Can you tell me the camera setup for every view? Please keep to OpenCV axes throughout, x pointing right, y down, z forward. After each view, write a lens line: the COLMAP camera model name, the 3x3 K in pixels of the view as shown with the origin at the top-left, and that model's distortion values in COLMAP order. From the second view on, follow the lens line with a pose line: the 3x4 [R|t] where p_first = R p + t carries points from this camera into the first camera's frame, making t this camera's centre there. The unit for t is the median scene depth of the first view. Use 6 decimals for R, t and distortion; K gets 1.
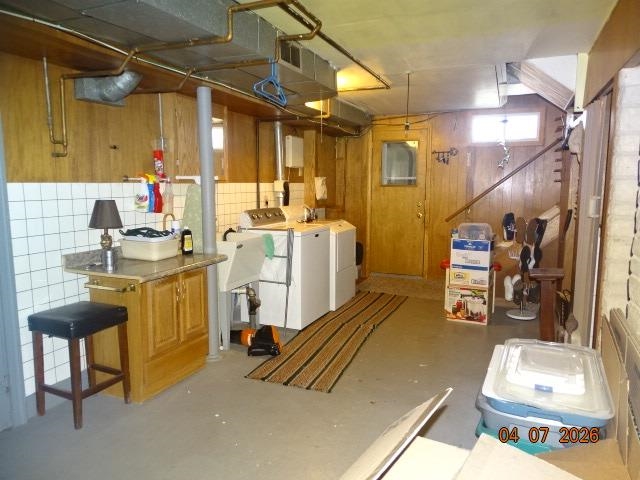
lens RADIAL K [[445.5, 0, 321.7], [0, 445.5, 239.0], [0, 0, 1]] dist [-0.018654, 0.001042]
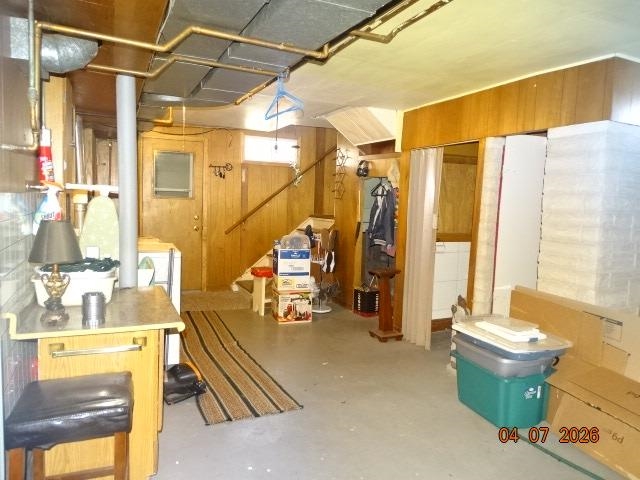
lens RADIAL K [[445.5, 0, 321.1], [0, 445.5, 238.9], [0, 0, 1]] dist [-0.018654, 0.001042]
pose [[0.675111, -0.039729, 0.736645, -0.453222], [0.054075, 0.998528, 0.004294, -0.026407], [-0.735731, 0.036936, 0.676266, 0.180555]]
